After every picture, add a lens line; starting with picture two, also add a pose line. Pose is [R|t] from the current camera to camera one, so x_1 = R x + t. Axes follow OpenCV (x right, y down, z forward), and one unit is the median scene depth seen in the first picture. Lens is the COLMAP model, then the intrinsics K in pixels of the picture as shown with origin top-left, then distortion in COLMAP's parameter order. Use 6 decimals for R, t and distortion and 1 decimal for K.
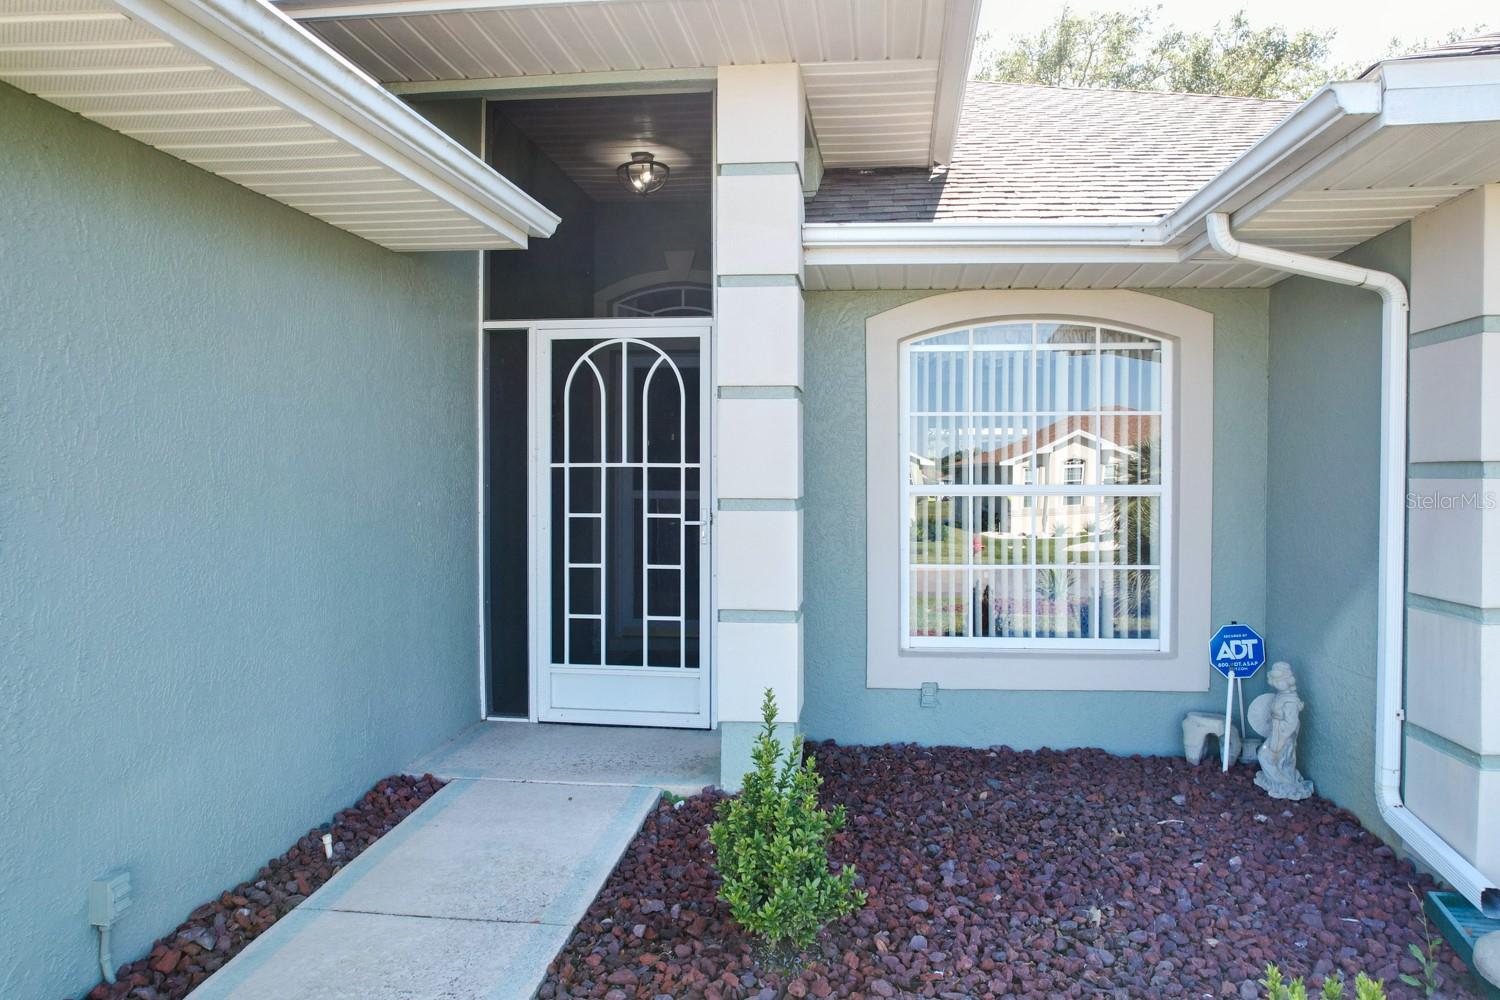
lens RADIAL K [[955.6, 0, 802.8], [0, 955.6, 487.1], [0, 0, 1]] dist [-0.064334, 0.049478]
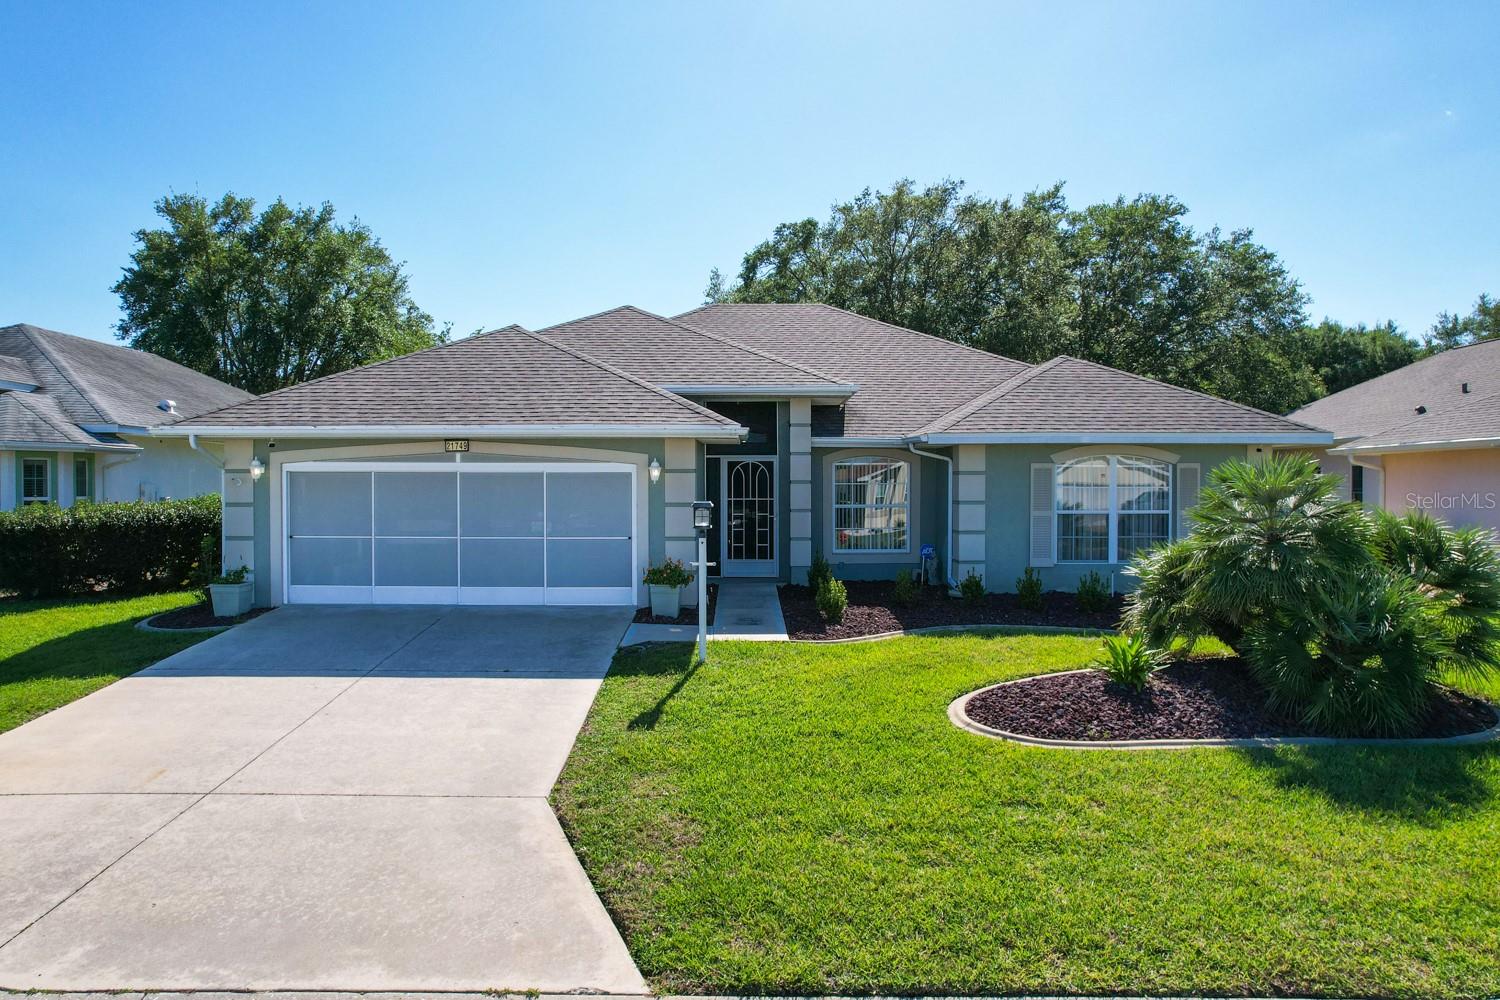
lens RADIAL K [[955.6, 0, 747.1], [0, 955.6, 500.6], [0, 0, 1]] dist [-0.064334, 0.049478]
pose [[0.995609, -0.004043, 0.093526, -0.516135], [0.003440, 0.999972, 0.006616, -0.040431], [-0.093550, -0.006265, 0.995595, -2.352303]]
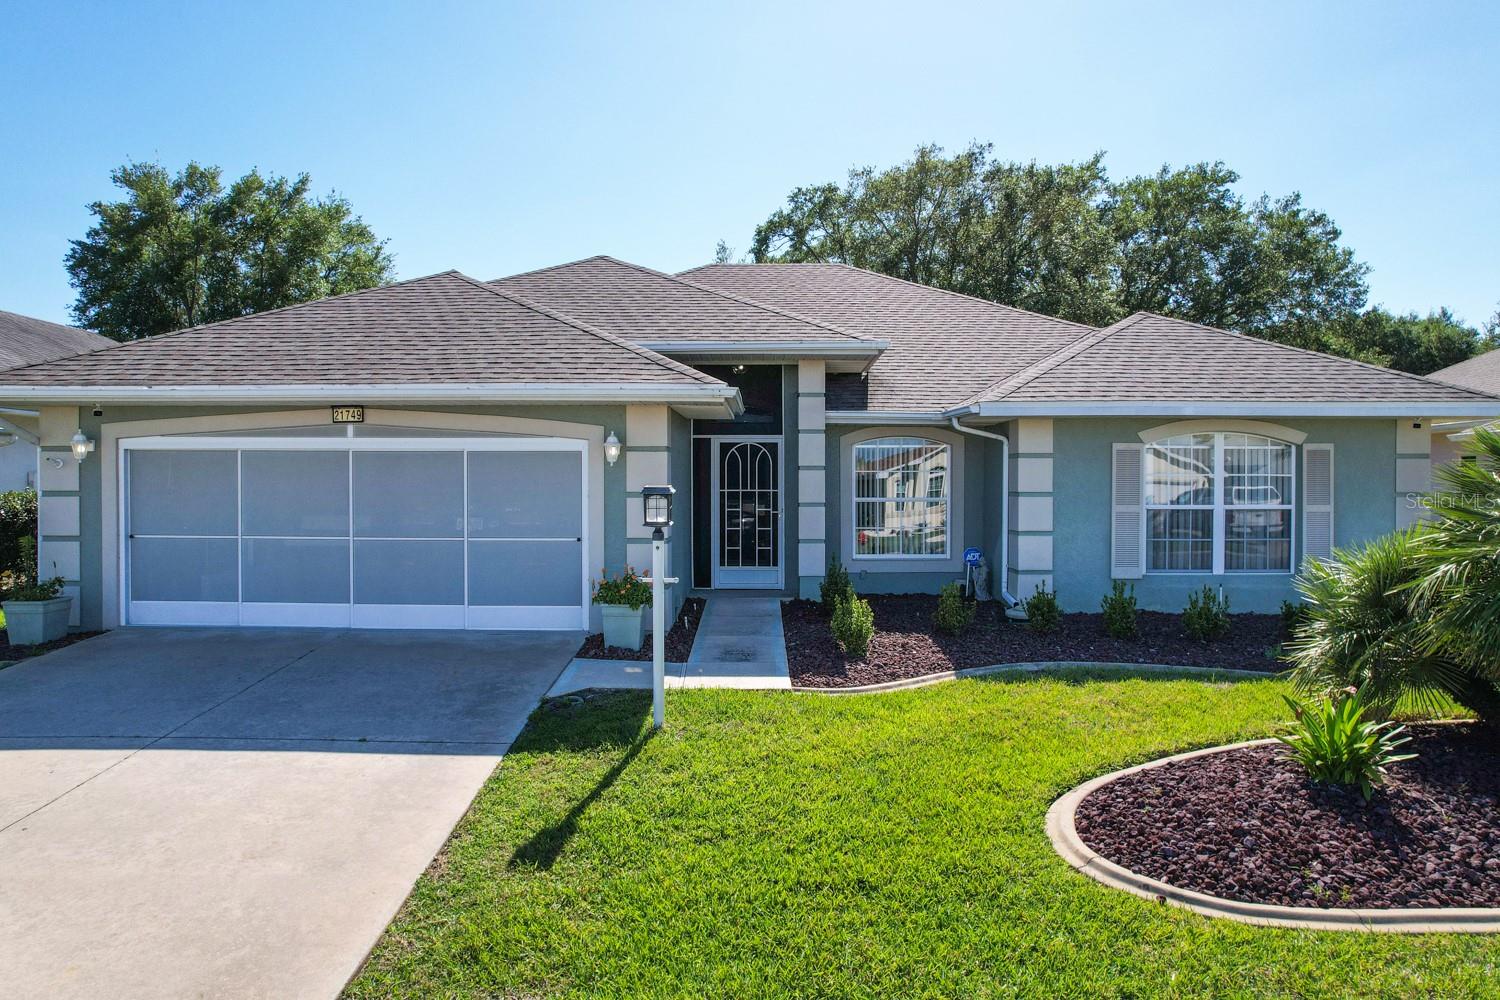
lens RADIAL K [[955.6, 0, 747.6], [0, 955.6, 495.1], [0, 0, 1]] dist [-0.064334, 0.049478]
pose [[0.997051, -0.001498, 0.076725, -0.396860], [0.001429, 0.999999, 0.000959, -0.012533], [-0.076726, -0.000847, 0.997052, -1.658113]]
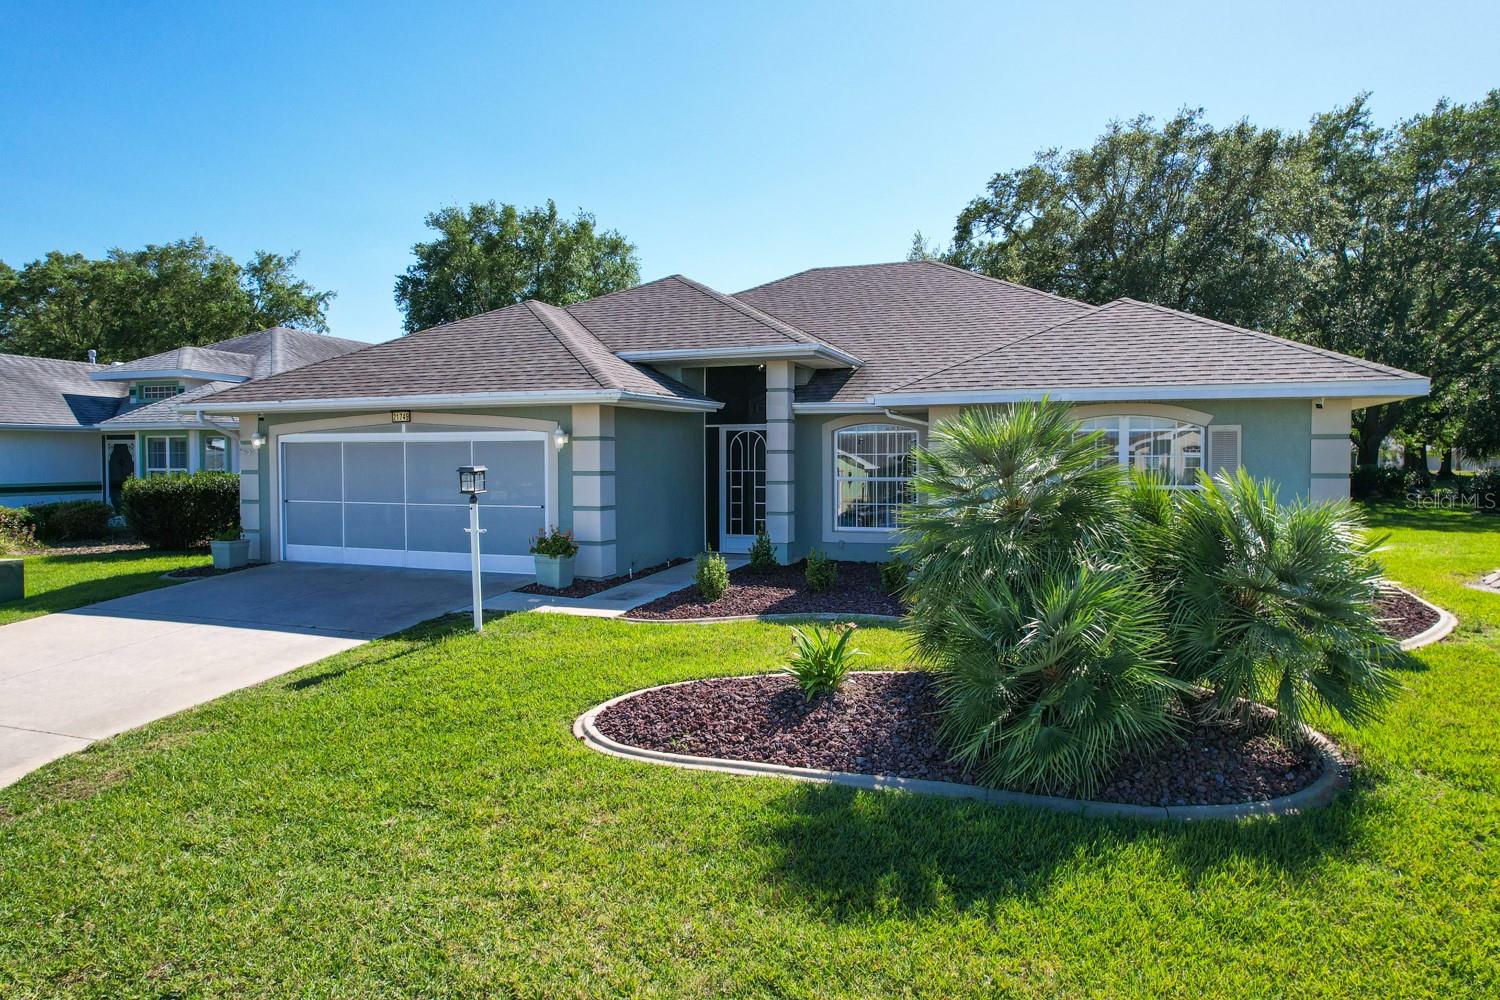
lens RADIAL K [[955.6, 0, 747.5], [0, 955.6, 492.3], [0, 0, 1]] dist [-0.064334, 0.049478]
pose [[0.962227, 0.006533, -0.272169, 0.672877], [-0.002096, 0.999860, 0.016588, -0.004287], [0.272239, -0.015391, 0.962107, -2.050794]]
